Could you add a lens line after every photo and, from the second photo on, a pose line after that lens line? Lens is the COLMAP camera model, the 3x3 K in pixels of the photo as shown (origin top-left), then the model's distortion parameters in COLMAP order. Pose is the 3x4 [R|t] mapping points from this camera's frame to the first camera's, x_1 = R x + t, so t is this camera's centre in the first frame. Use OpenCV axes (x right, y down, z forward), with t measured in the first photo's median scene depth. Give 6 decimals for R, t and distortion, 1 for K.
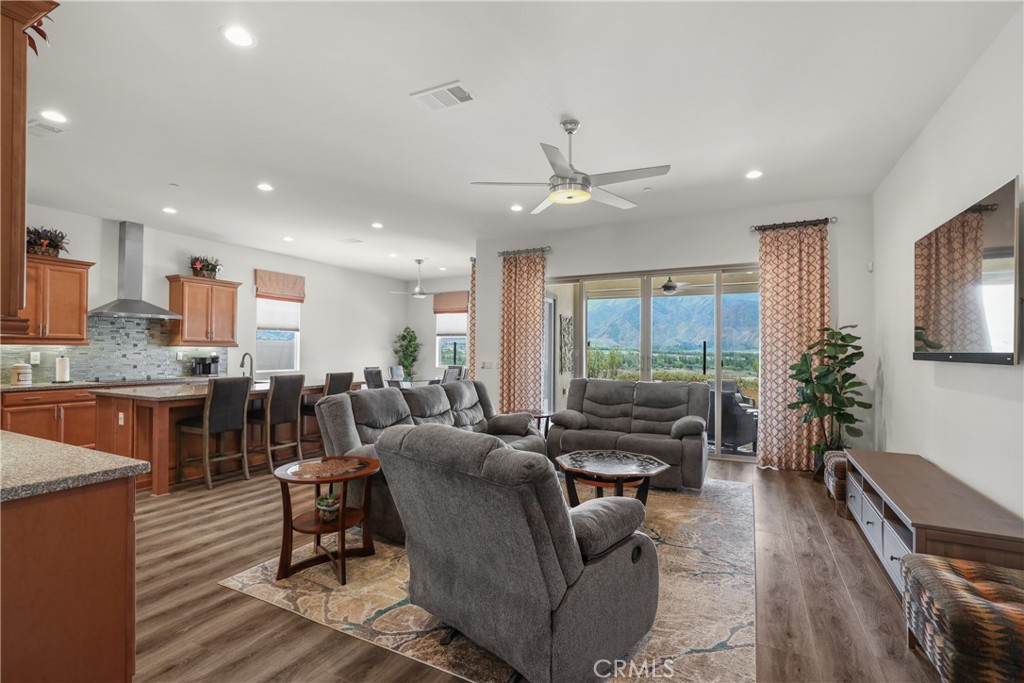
lens RADIAL K [[463.2, 0, 521.5], [0, 463.2, 352.2], [0, 0, 1]] dist [-0.023630, 0.000141]
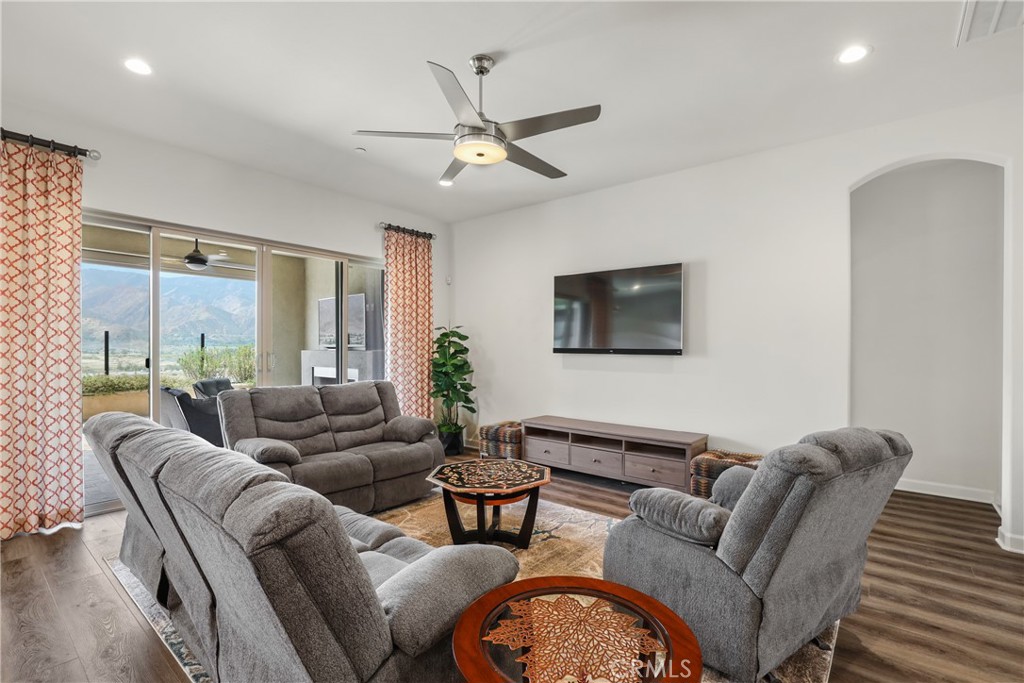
lens RADIAL K [[463.2, 0, 521.5], [0, 463.2, 352.2], [0, 0, 1]] dist [-0.023630, 0.000141]
pose [[0.211689, -0.013149, 0.977249, -0.440917], [-0.002907, 0.999897, 0.014084, -0.004793], [-0.977333, -0.005823, 0.211629, 0.505697]]
